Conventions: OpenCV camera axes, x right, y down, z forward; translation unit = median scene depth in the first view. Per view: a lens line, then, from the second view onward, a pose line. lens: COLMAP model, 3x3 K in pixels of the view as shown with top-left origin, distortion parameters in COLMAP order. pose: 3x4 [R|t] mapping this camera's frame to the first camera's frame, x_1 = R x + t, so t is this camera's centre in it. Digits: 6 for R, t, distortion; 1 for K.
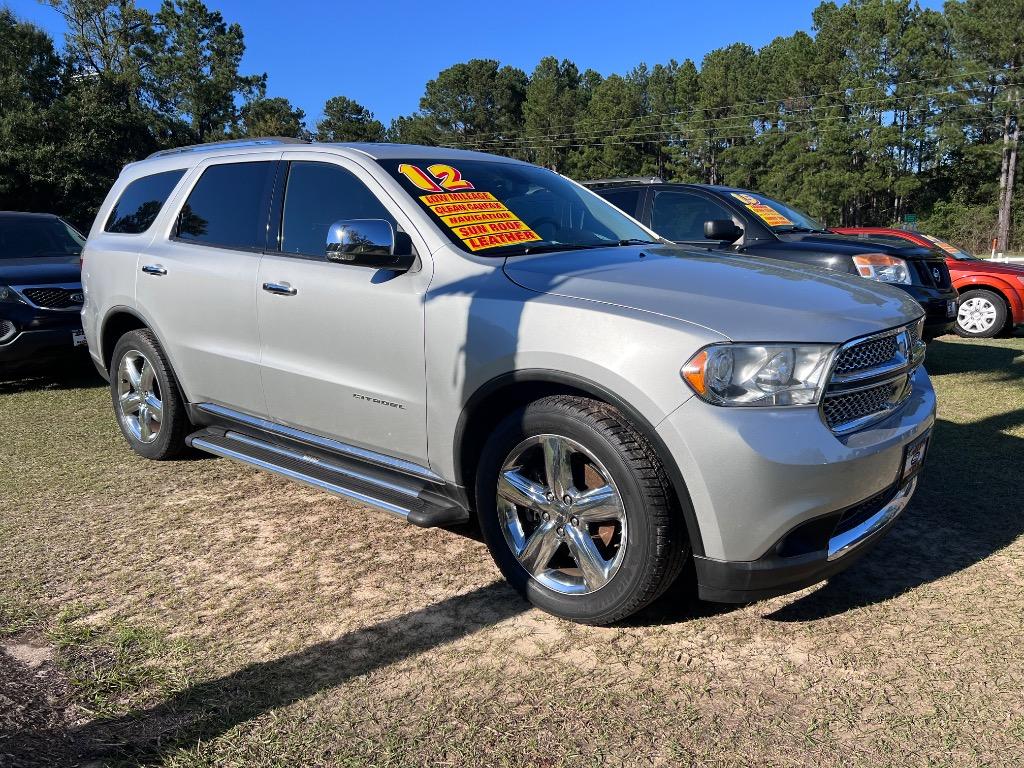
lens RADIAL K [[761.3, 0, 512.0], [0, 761.3, 384.0], [0, 0, 1]] dist [0.054684, -0.064390]
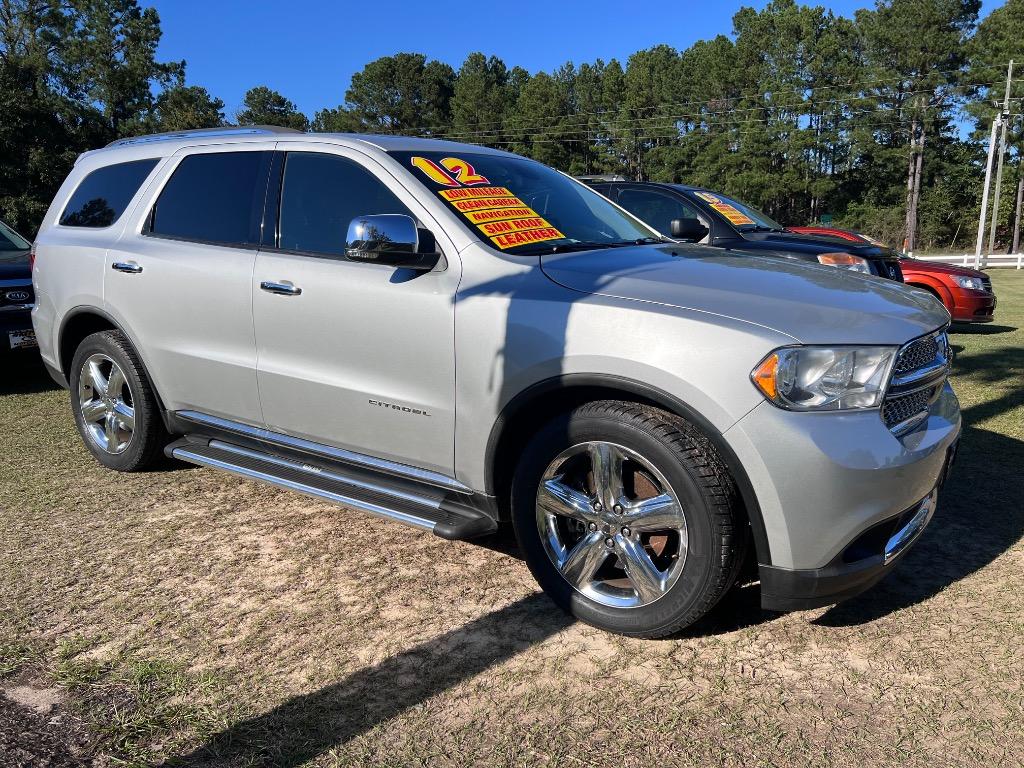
lens RADIAL K [[761.3, 0, 512.0], [0, 761.3, 384.0], [0, 0, 1]] dist [0.054684, -0.064390]
pose [[0.995573, -0.010984, 0.093343, -0.117143], [0.010582, 0.999932, 0.004804, -0.009342], [-0.093389, -0.003795, 0.995622, 0.044328]]
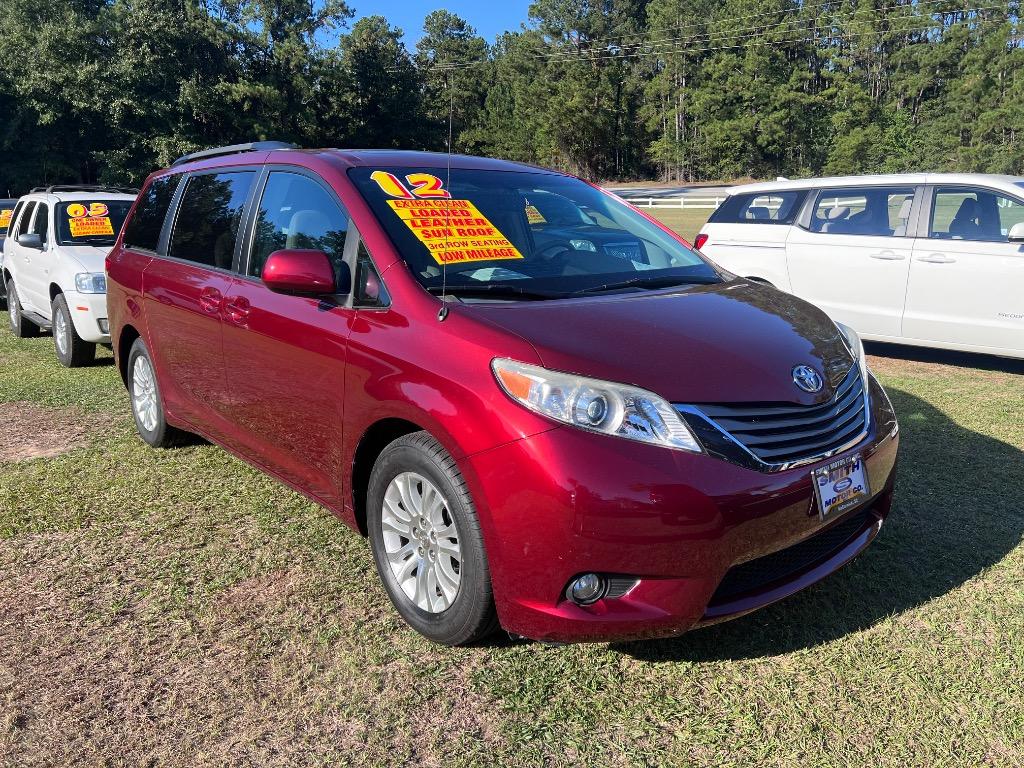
lens RADIAL K [[763.3, 0, 524.1], [0, 763.3, 383.9], [0, 0, 1]] dist [0.051692, -0.056955]
pose [[0.992904, 0.012655, -0.118242, -0.477163], [-0.002279, 0.996164, 0.087480, -0.549994], [0.118896, -0.086589, 0.989124, 2.776265]]
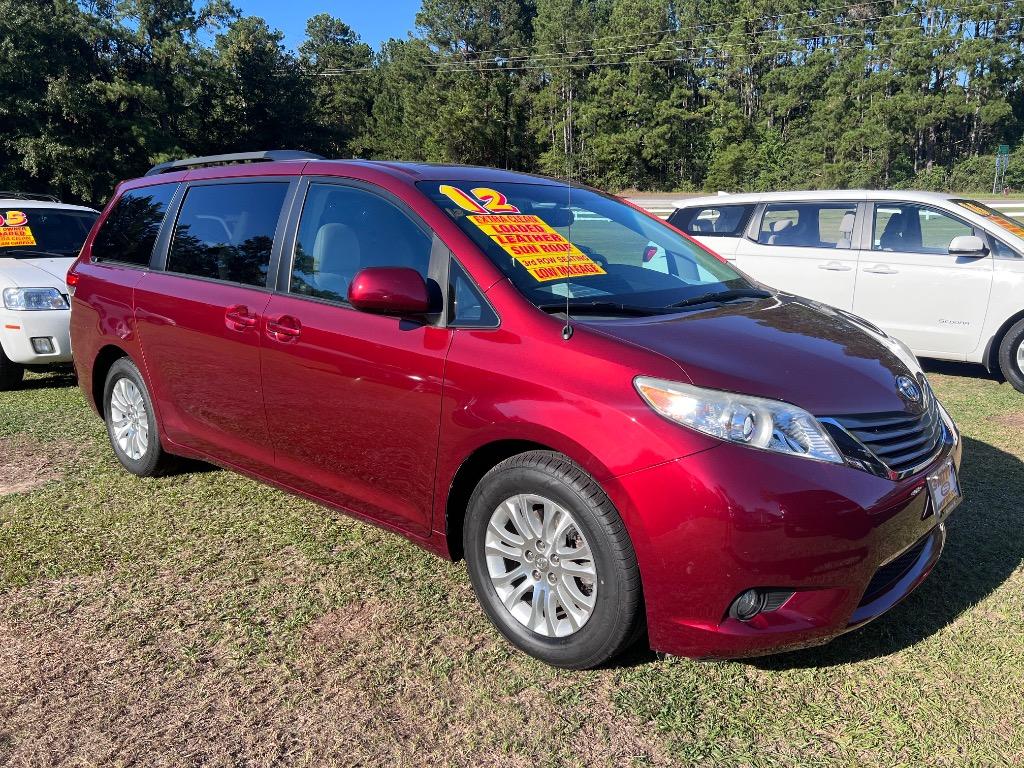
lens RADIAL K [[763.3, 0, 524.1], [0, 763.3, 383.9], [0, 0, 1]] dist [0.051692, -0.056955]
pose [[0.999616, -0.013117, 0.024423, -0.720253], [0.011199, 0.996961, 0.077096, -0.561003], [-0.025360, -0.076793, 0.996725, 2.775242]]
